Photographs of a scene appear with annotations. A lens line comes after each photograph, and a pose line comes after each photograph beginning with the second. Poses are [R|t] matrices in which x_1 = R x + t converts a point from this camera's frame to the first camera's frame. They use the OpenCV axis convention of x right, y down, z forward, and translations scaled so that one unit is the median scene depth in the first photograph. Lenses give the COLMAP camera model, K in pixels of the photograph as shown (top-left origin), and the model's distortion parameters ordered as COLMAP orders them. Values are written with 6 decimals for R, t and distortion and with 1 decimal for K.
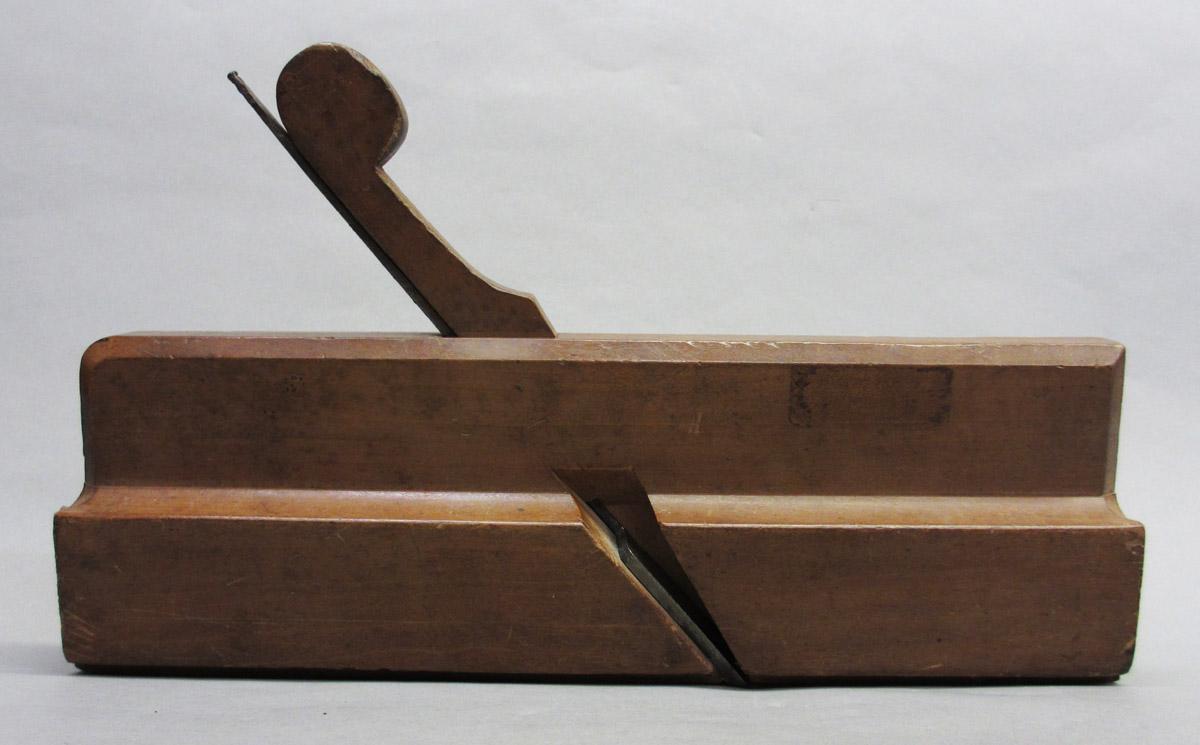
lens RADIAL K [[1748.2, 0, 600.9], [0, 1748.2, 373.2], [0, 0, 1]] dist [0.040114, 0.000000]
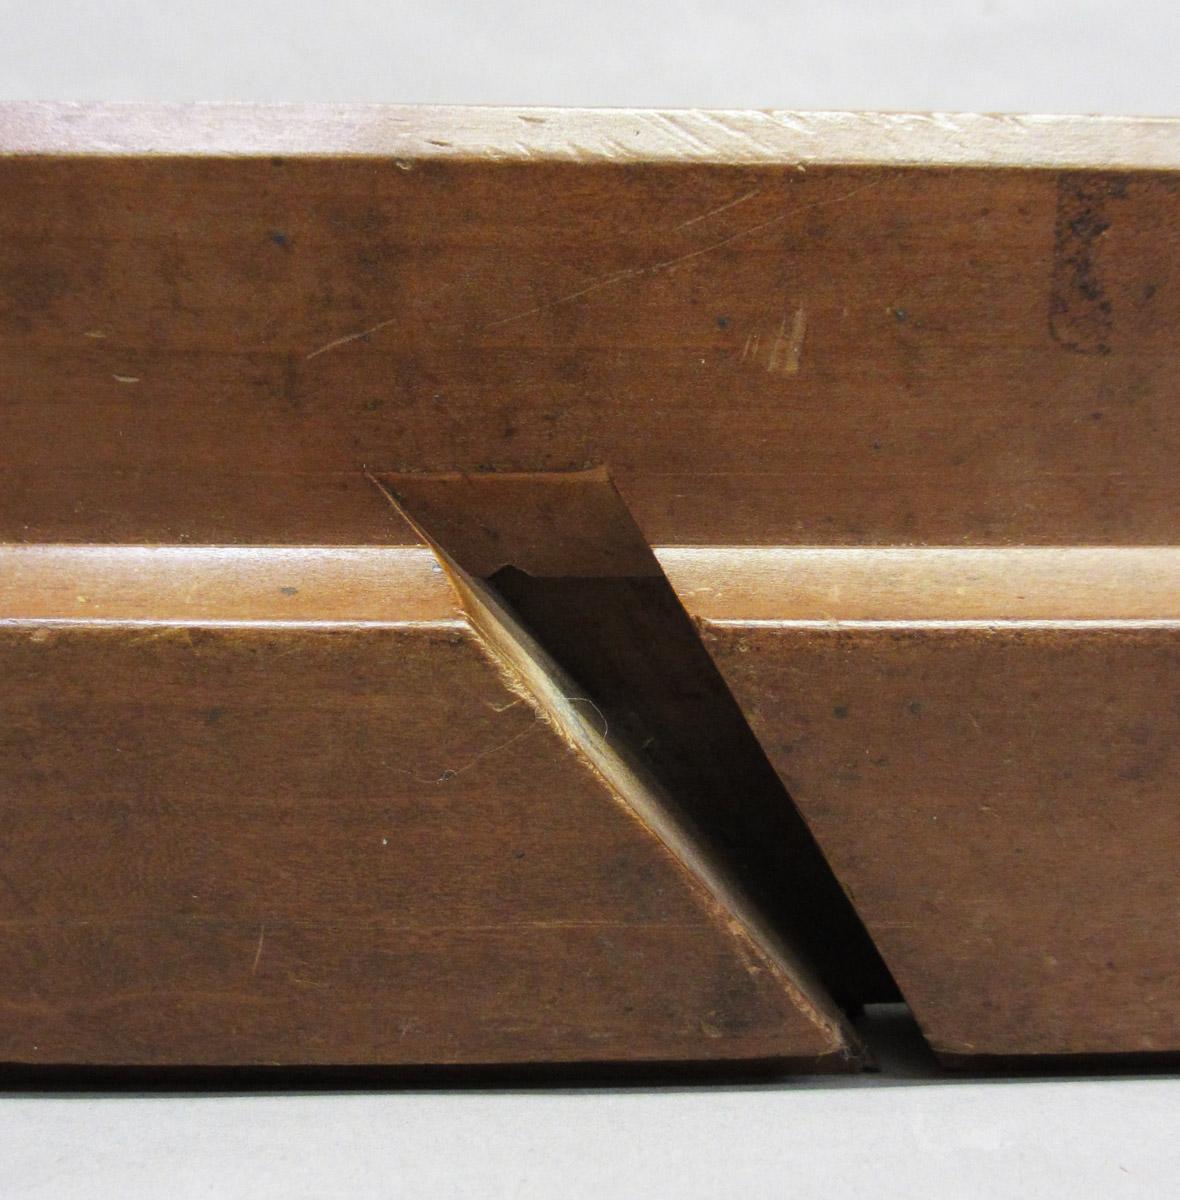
lens RADIAL K [[1821.8, 0, 588.1], [0, 1821.8, 599.5], [0, 0, 1]] dist [-0.052813, 0.000000]
pose [[0.998059, -0.008720, 0.061666, -0.009073], [0.008827, 0.999960, -0.001474, 0.081132], [-0.061650, 0.002015, 0.998096, 0.642141]]
